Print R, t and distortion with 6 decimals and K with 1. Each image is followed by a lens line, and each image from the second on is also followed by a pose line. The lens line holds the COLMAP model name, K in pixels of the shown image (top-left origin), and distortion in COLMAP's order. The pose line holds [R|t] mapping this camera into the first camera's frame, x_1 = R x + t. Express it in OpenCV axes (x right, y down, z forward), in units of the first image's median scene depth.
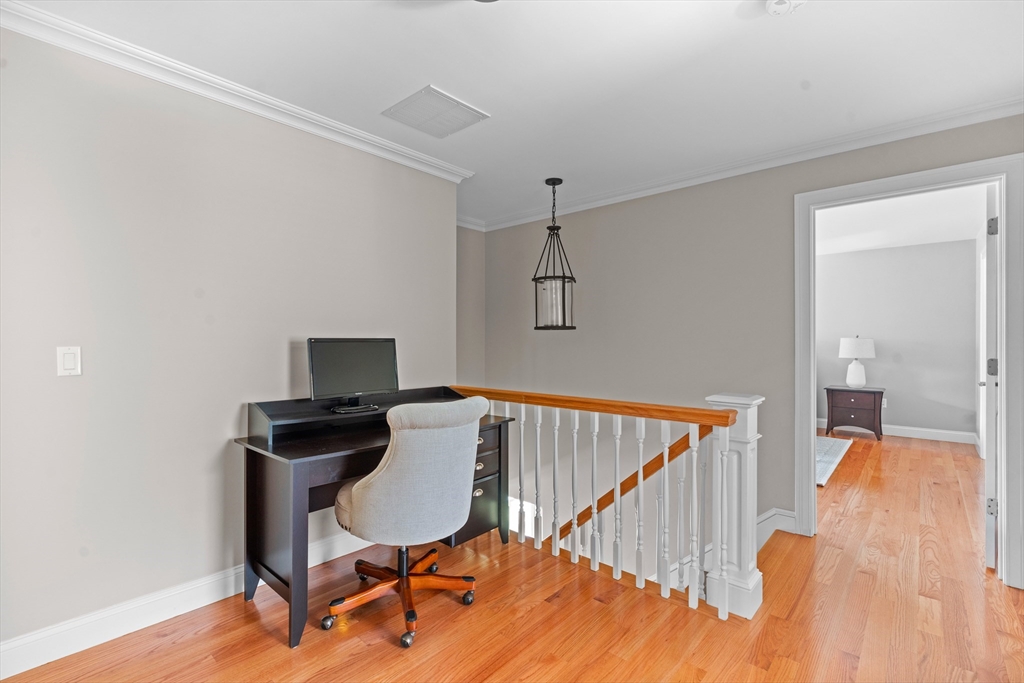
lens RADIAL K [[458.7, 0, 512.0], [0, 458.7, 341.5], [0, 0, 1]] dist [-0.000024, 0.000033]
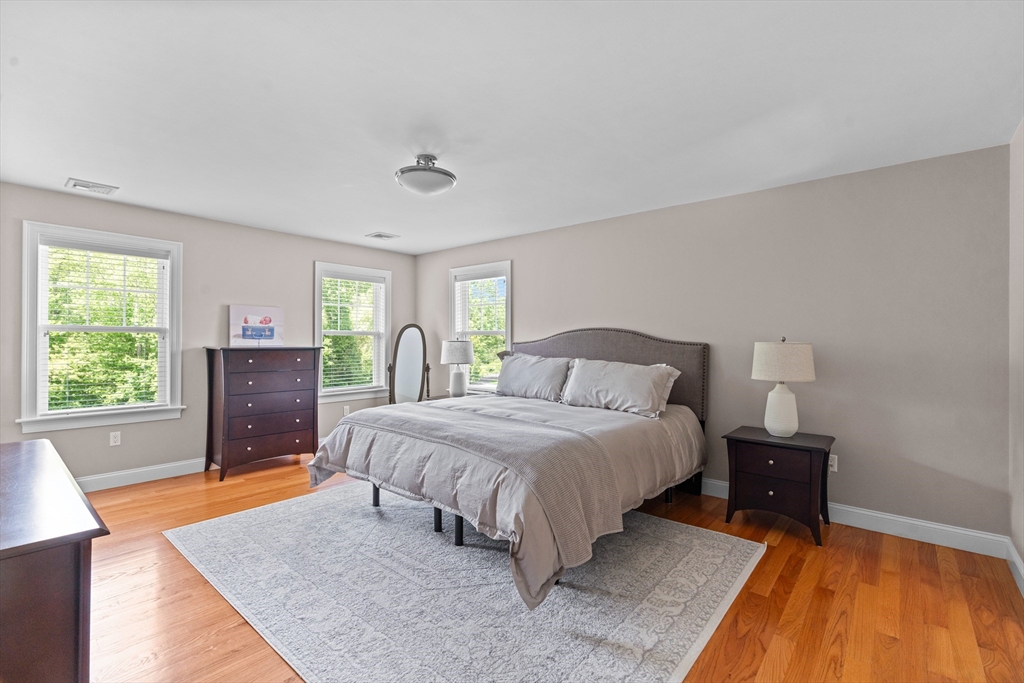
lens RADIAL K [[458.7, 0, 512.0], [0, 458.7, 341.5], [0, 0, 1]] dist [-0.000024, 0.000033]
pose [[0.999644, 0.005396, 0.026139, 0.422343], [-0.005401, 0.999985, 0.000100, -0.006674], [-0.026138, -0.000241, 0.999658, 0.474583]]
